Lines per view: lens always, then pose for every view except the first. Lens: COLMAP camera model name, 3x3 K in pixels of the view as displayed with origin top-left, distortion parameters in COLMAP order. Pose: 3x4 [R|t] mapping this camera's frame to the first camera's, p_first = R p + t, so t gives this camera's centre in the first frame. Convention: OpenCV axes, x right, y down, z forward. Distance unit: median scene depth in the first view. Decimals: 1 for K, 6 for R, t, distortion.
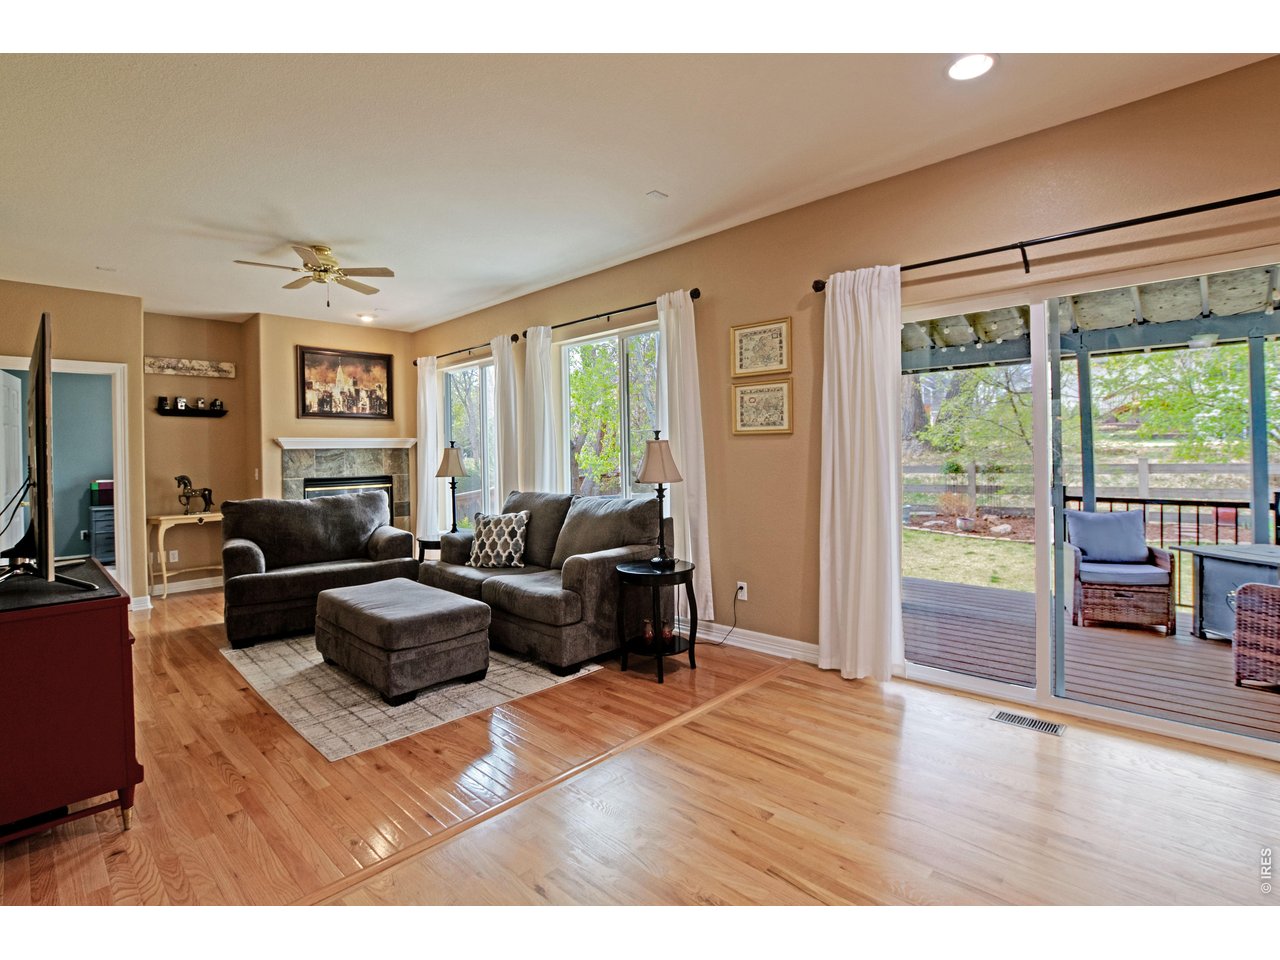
lens RADIAL K [[614.3, 0, 639.5], [0, 614.3, 458.0], [0, 0, 1]] dist [-0.033600, 0.008162]
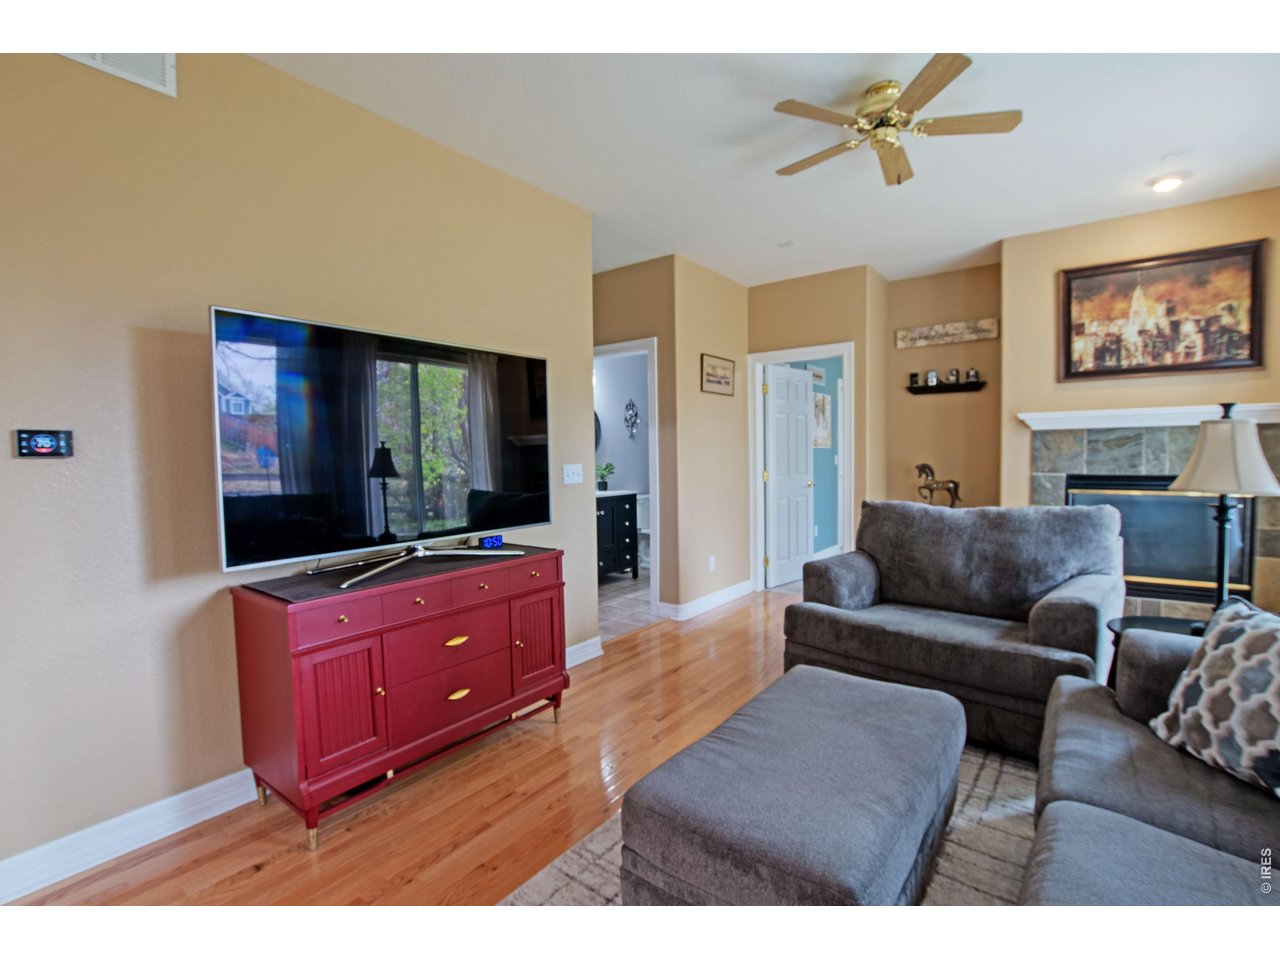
lens RADIAL K [[595.6, 0, 640.0], [0, 595.6, 480.0], [0, 0, 1]] dist [-0.026752, 0.001722]
pose [[0.119420, 0.061352, -0.990946, 0.023492], [0.005994, 0.998026, 0.062513, -0.002560], [0.992826, -0.013405, 0.118817, 0.495975]]
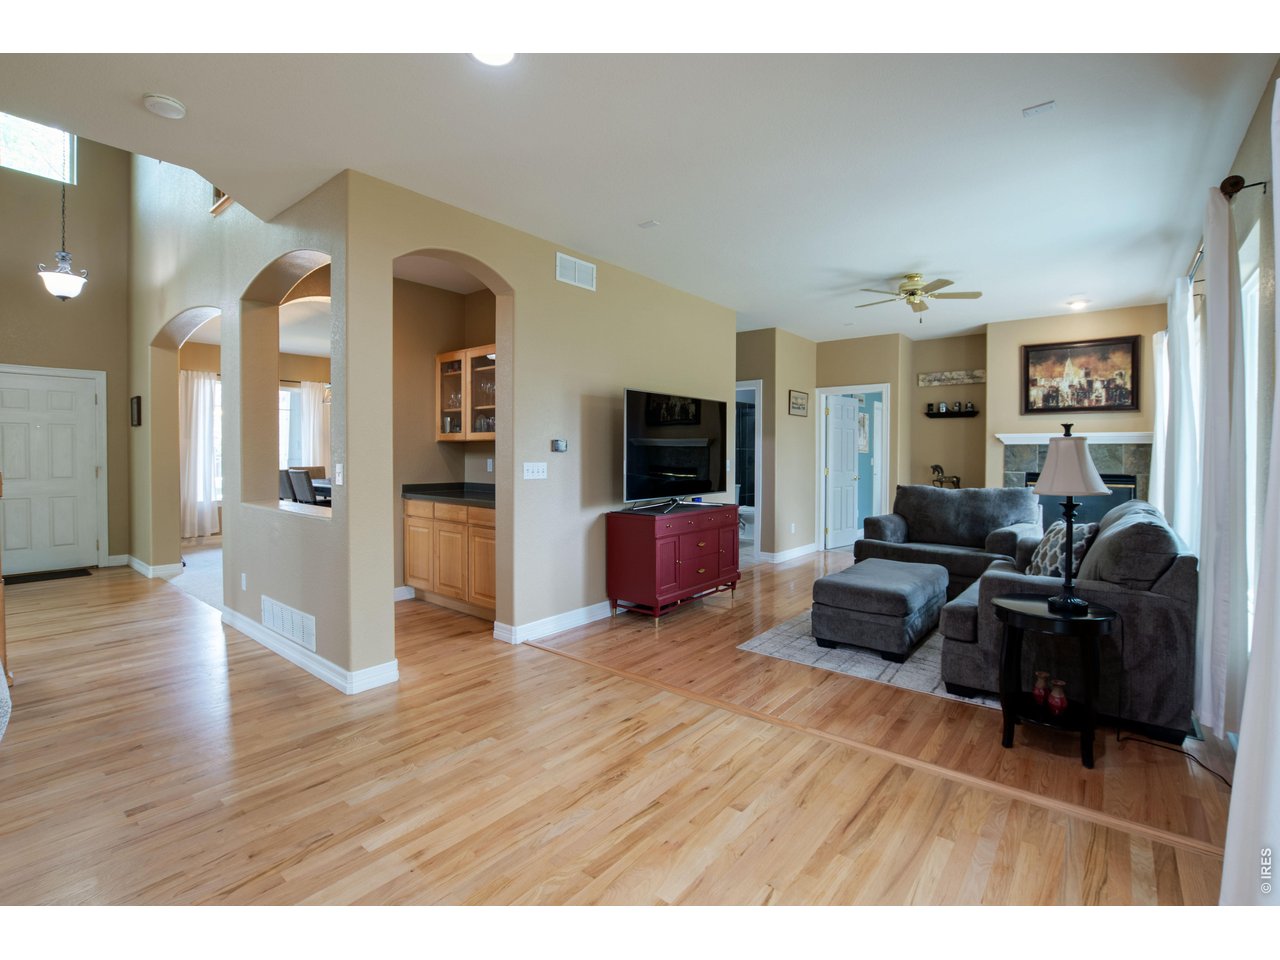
lens RADIAL K [[593.9, 0, 639.6], [0, 593.9, 461.4], [0, 0, 1]] dist [-0.023184, 0.000081]
pose [[0.086678, 0.032946, -0.995692, 0.419348], [-0.012706, 0.999408, 0.031962, -0.009758], [0.996155, 0.009881, 0.087045, 0.265581]]
